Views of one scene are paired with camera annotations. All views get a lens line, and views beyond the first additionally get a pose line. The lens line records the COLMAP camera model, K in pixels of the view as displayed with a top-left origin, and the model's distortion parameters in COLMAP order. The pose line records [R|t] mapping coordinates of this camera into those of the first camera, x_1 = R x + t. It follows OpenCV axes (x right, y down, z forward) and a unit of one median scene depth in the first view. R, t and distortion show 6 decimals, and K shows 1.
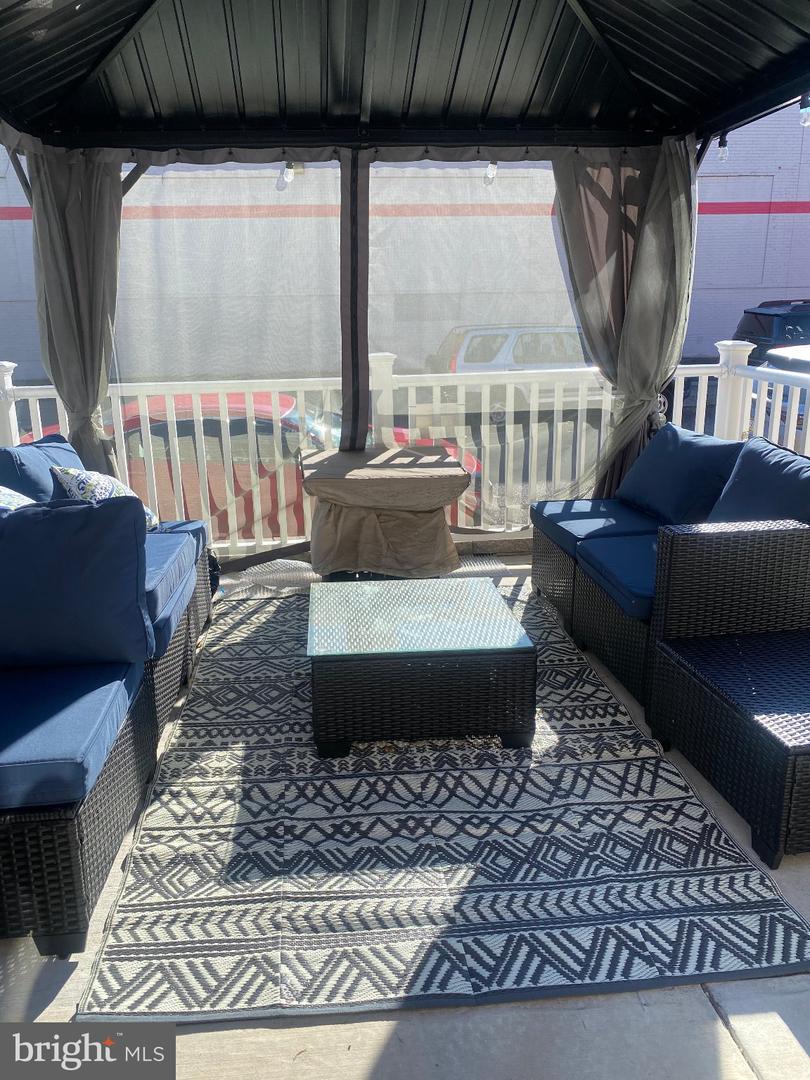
lens RADIAL K [[807.6, 0, 372.8], [0, 807.6, 519.6], [0, 0, 1]] dist [0.042227, -0.046466]
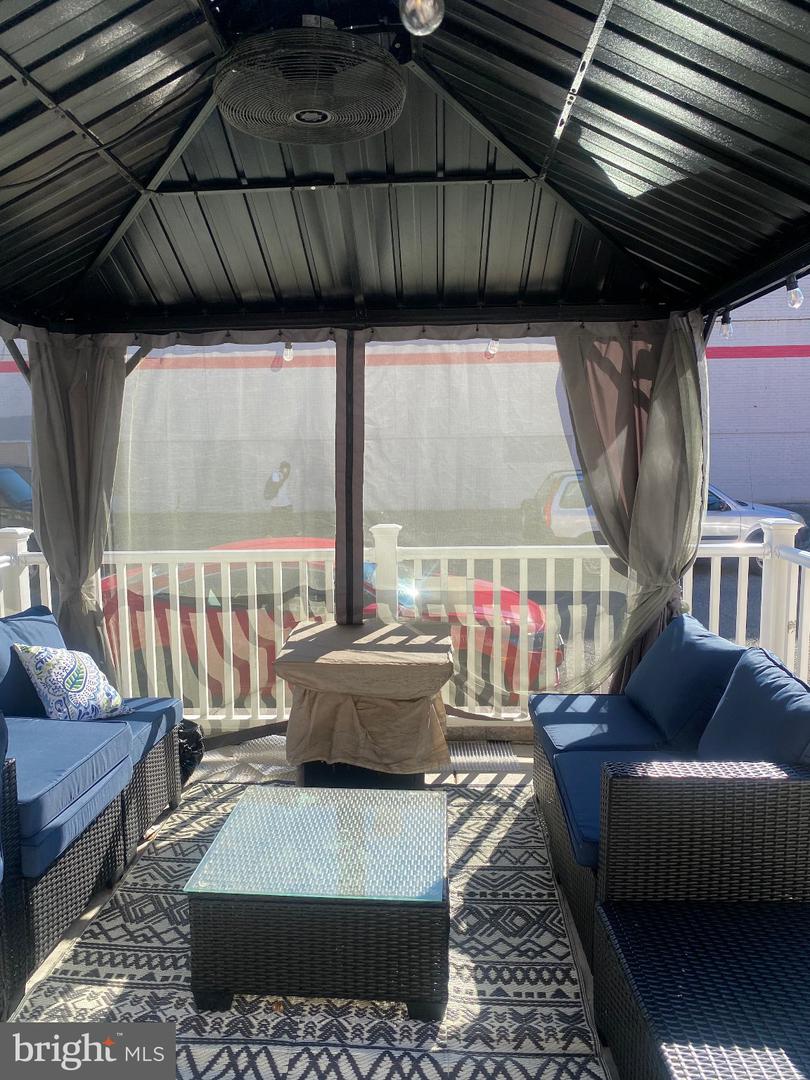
lens RADIAL K [[807.6, 0, 381.6], [0, 807.6, 534.6], [0, 0, 1]] dist [0.042227, -0.046466]
pose [[0.987090, 0.023161, -0.158485, 0.179911], [-0.044567, 0.990130, -0.132877, -0.074215], [0.153843, 0.138225, 0.978379, 0.064656]]
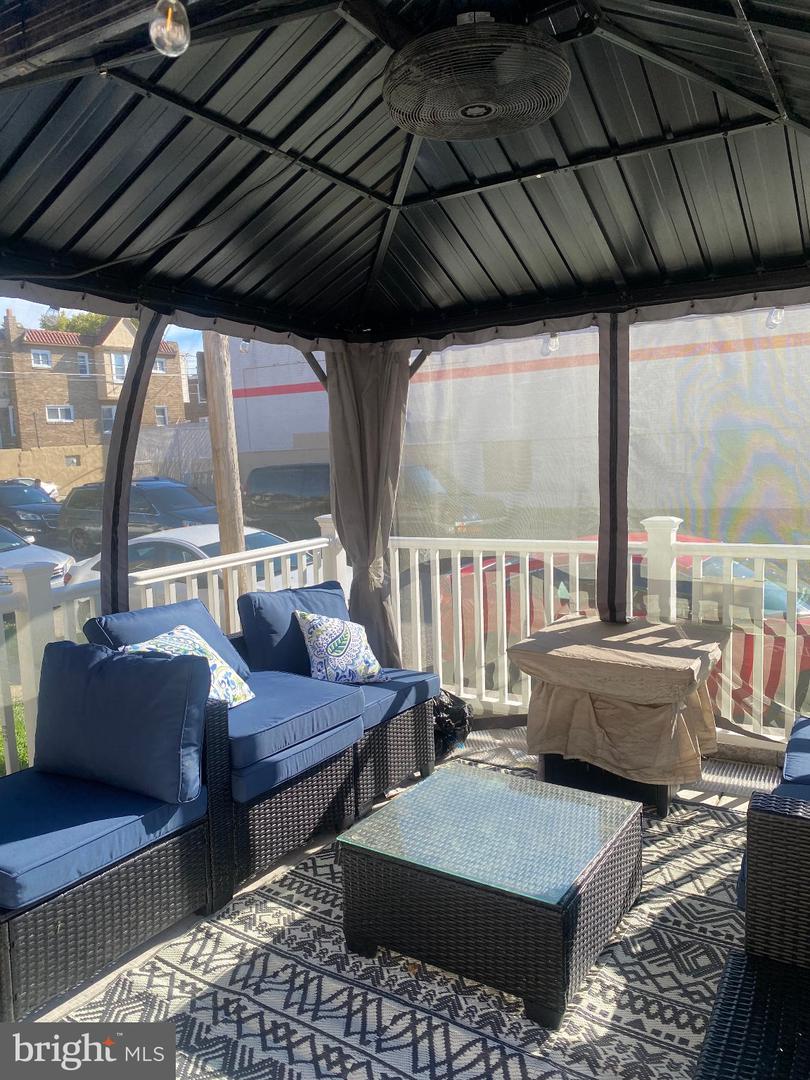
lens RADIAL K [[807.6, 0, 415.2], [0, 807.6, 531.3], [0, 0, 1]] dist [0.042227, -0.046466]
pose [[0.793867, 0.050024, -0.606030, 0.386934], [-0.129235, 0.987723, -0.087761, -0.085983], [0.594200, 0.147991, 0.790585, 0.140667]]
